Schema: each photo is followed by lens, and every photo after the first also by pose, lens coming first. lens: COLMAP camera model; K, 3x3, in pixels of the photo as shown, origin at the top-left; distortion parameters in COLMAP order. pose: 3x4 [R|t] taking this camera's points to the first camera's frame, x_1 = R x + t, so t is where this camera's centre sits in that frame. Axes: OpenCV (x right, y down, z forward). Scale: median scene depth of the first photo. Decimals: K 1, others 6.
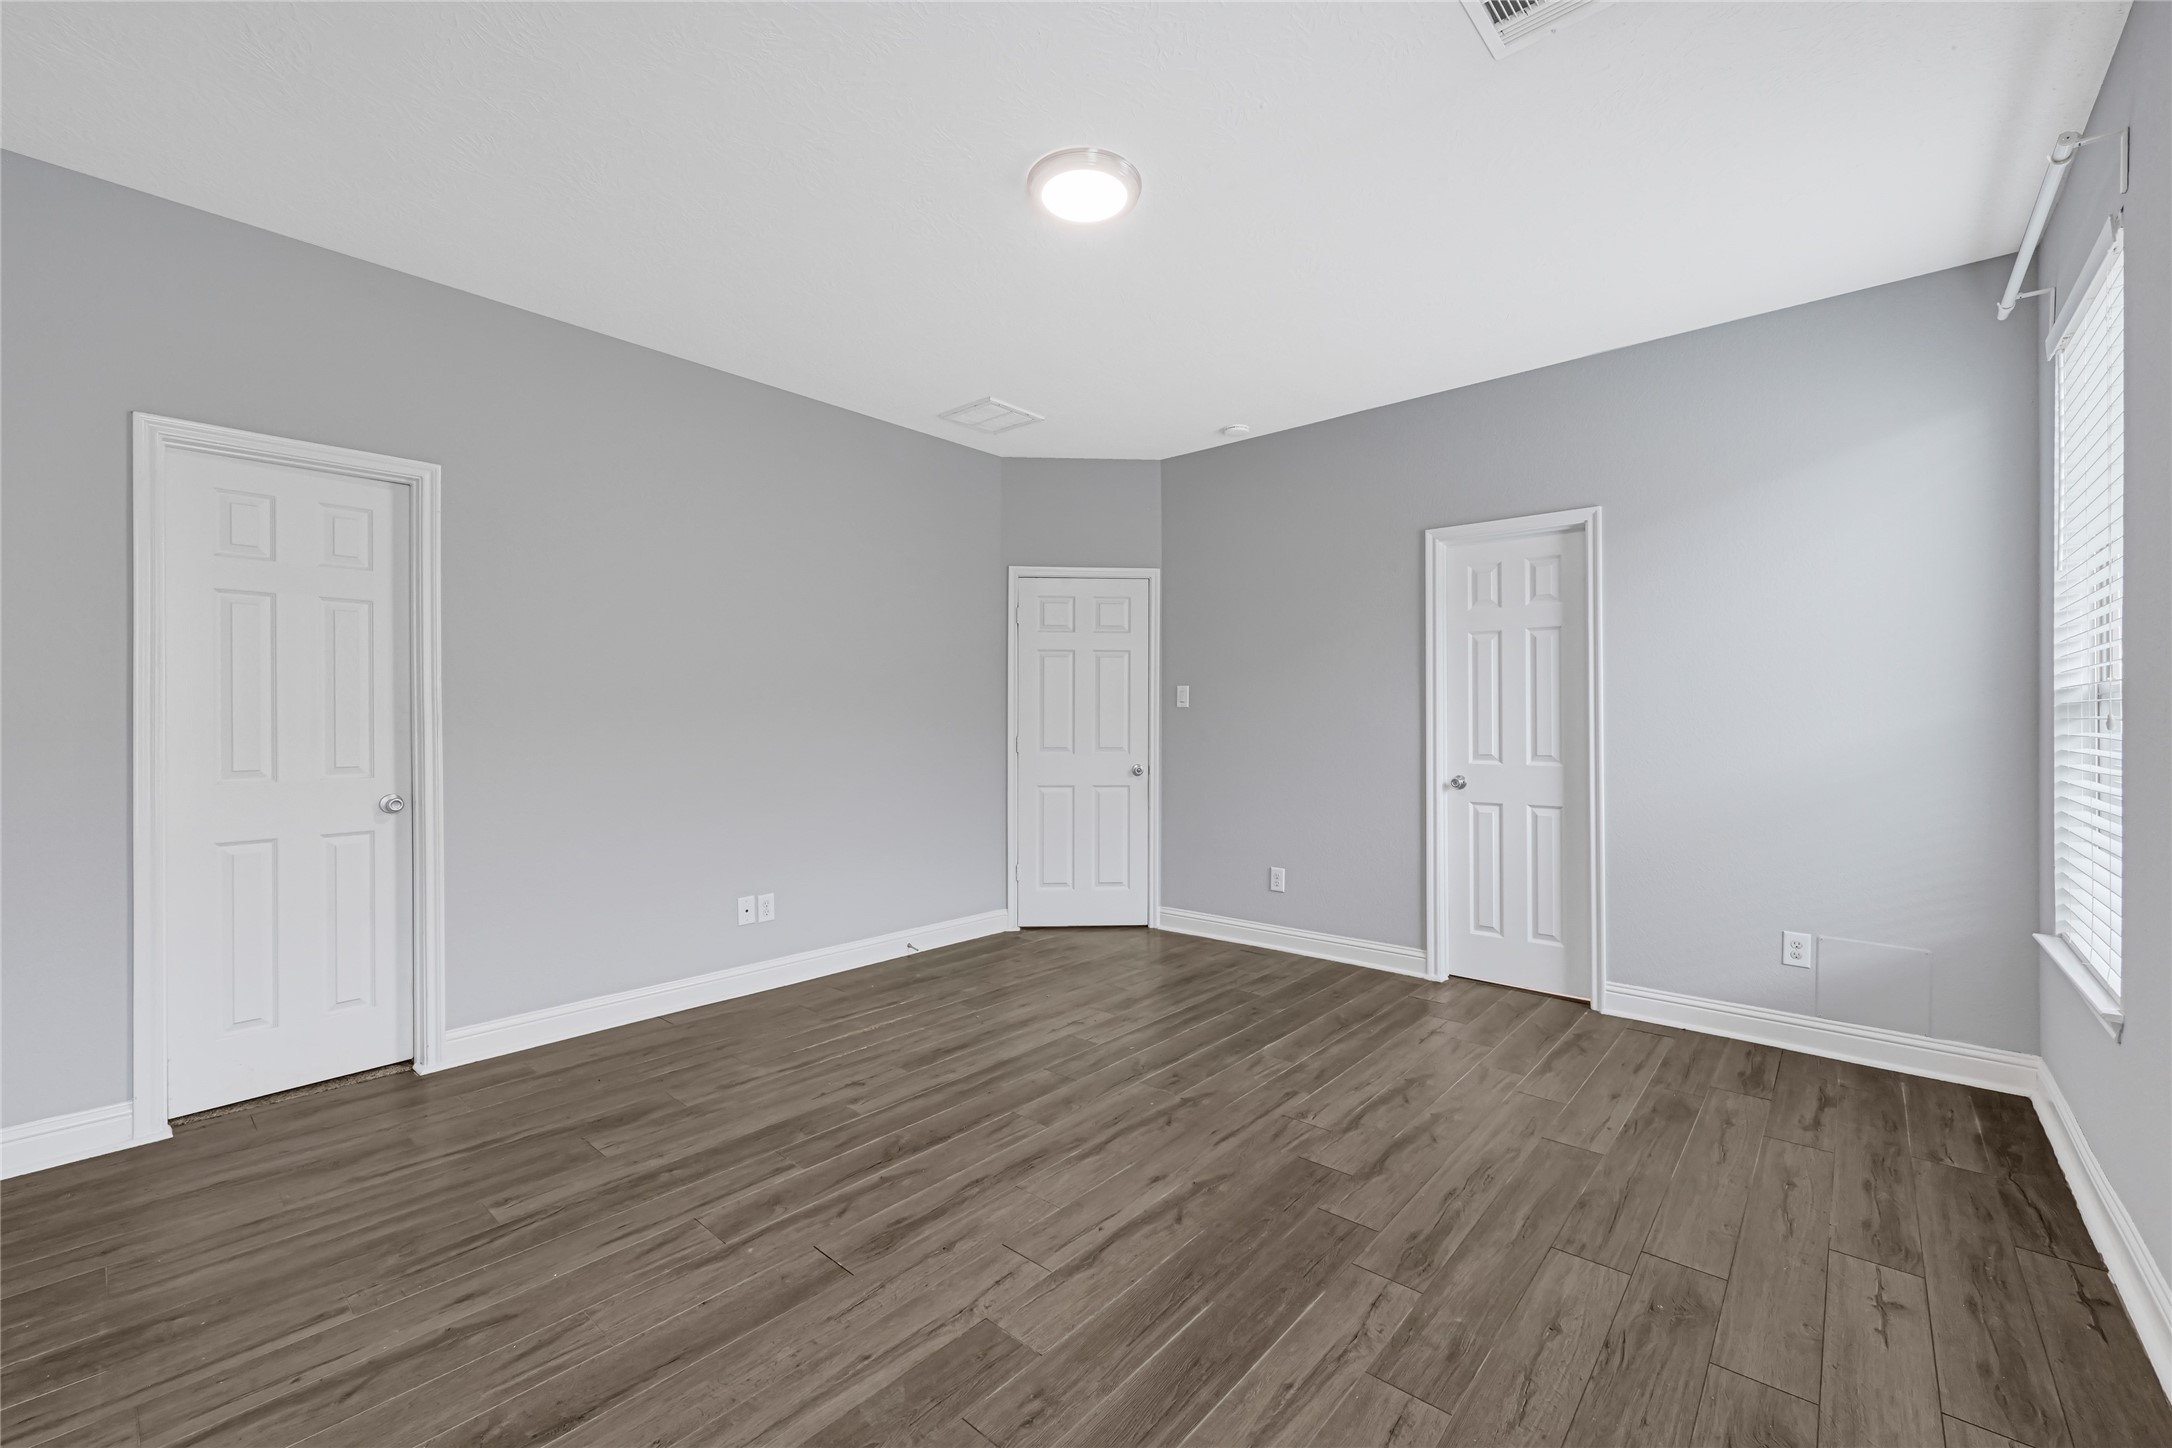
lens RADIAL K [[896.7, 0, 1089.2], [0, 896.7, 720.6], [0, 0, 1]] dist [0.003889, 0.000151]
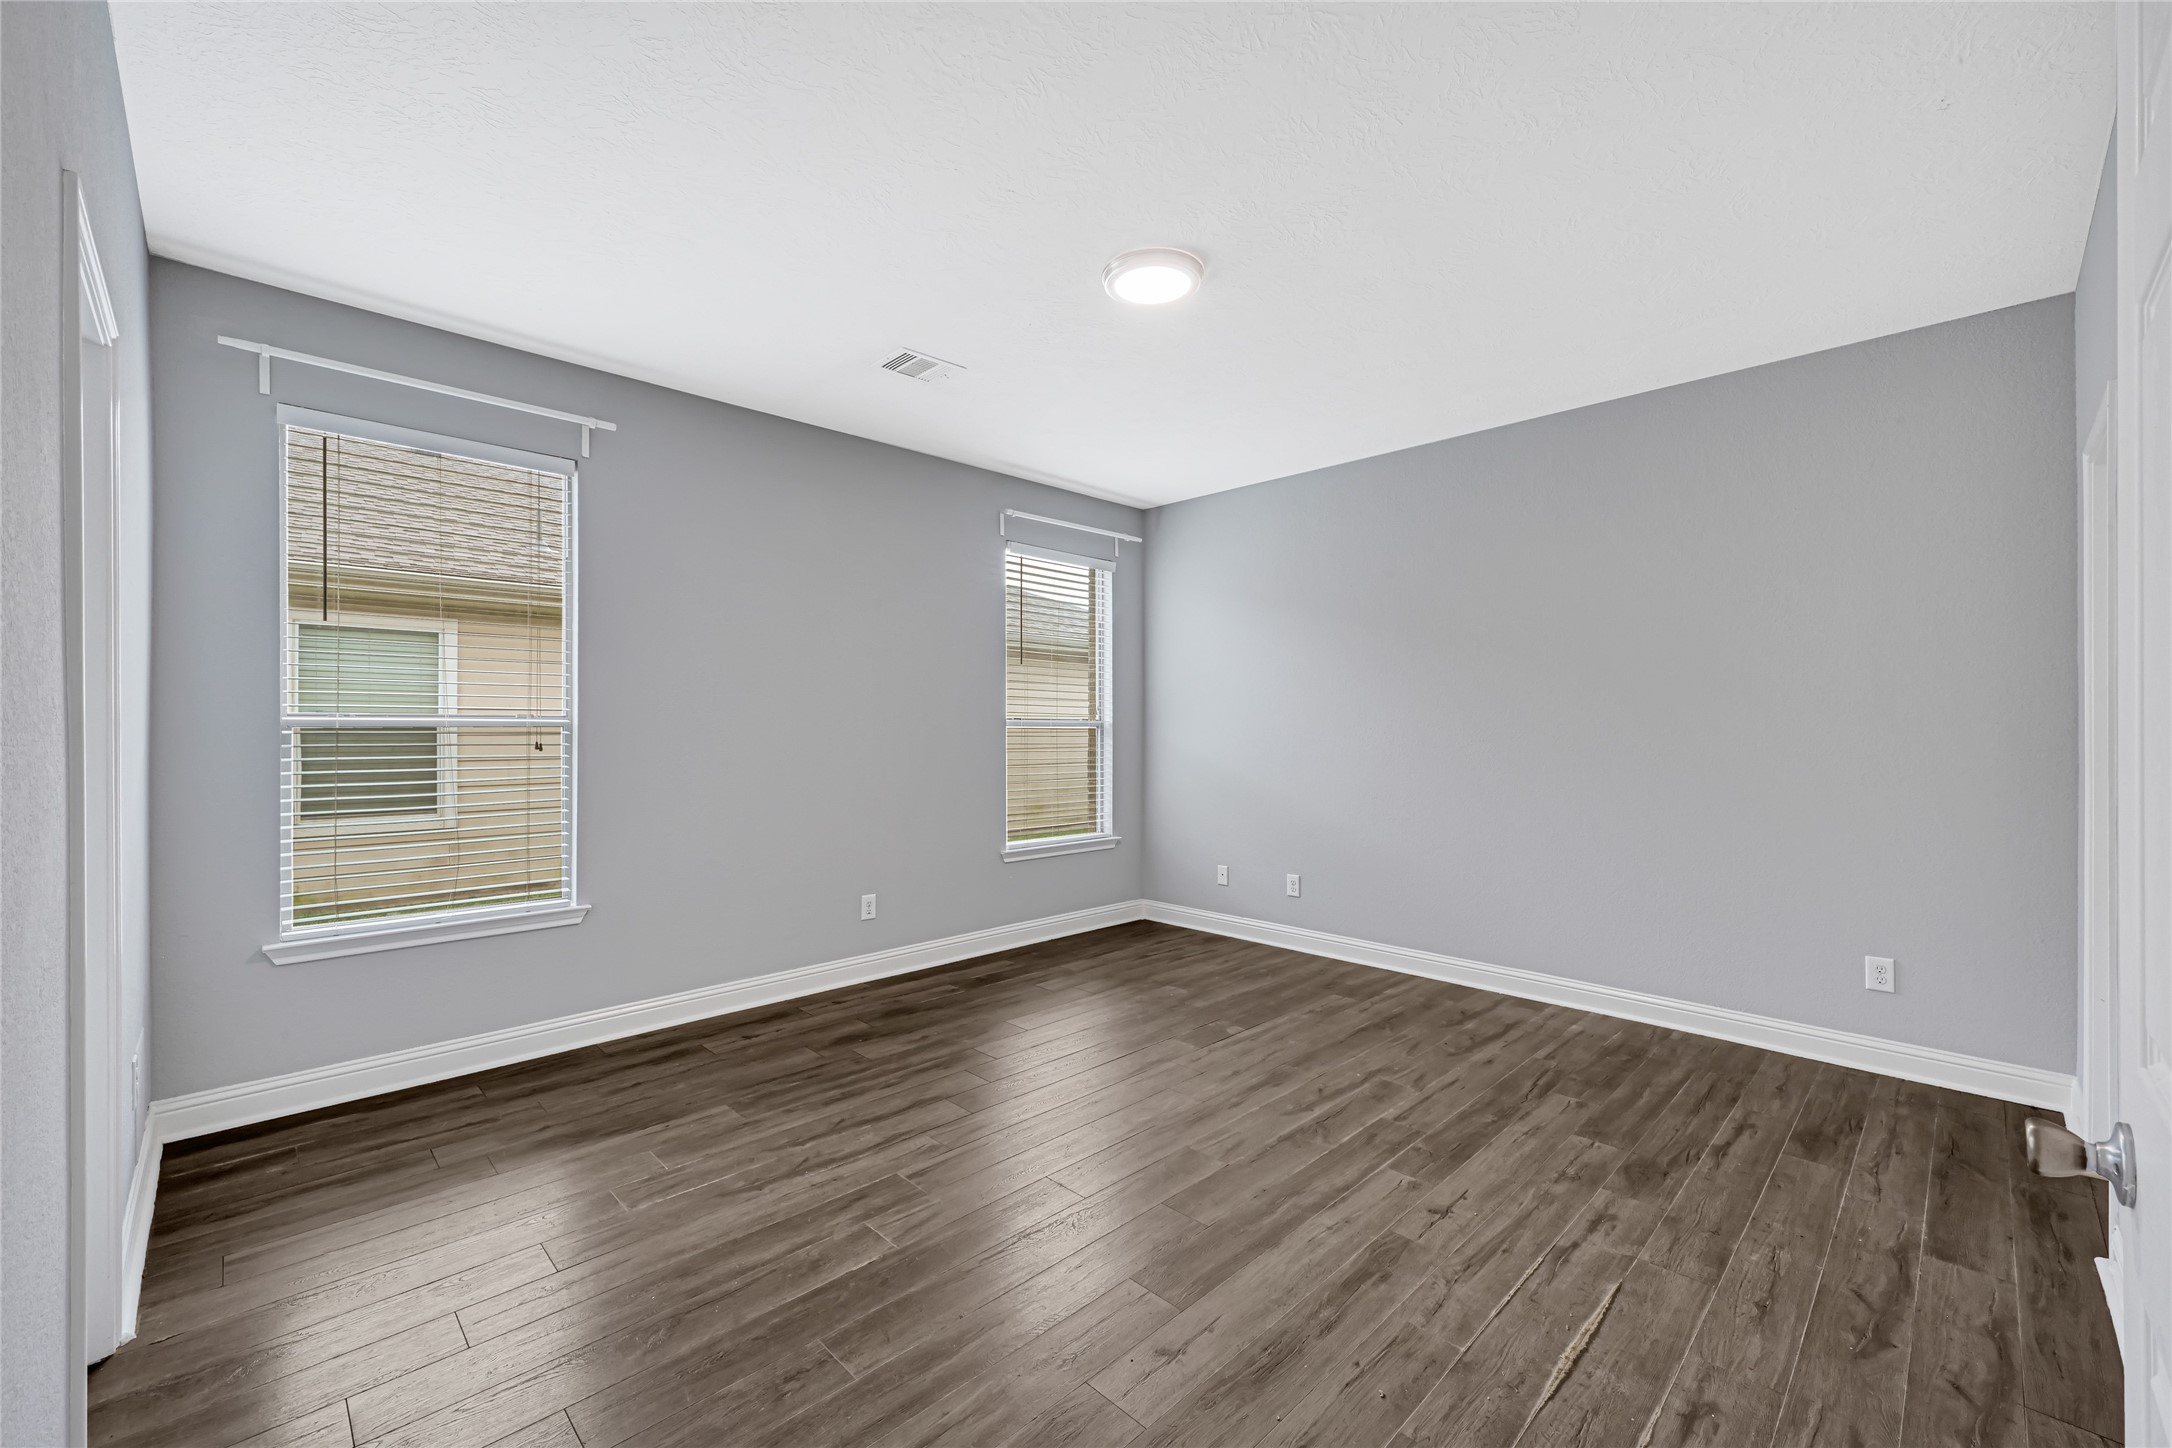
lens RADIAL K [[896.7, 0, 1082.0], [0, 896.7, 728.6], [0, 0, 1]] dist [0.003889, 0.000151]
pose [[-0.996672, -0.001044, 0.081505, -0.009000], [-0.000910, 0.999998, 0.001680, -0.028699], [-0.081507, 0.001600, -0.996672, 2.091963]]
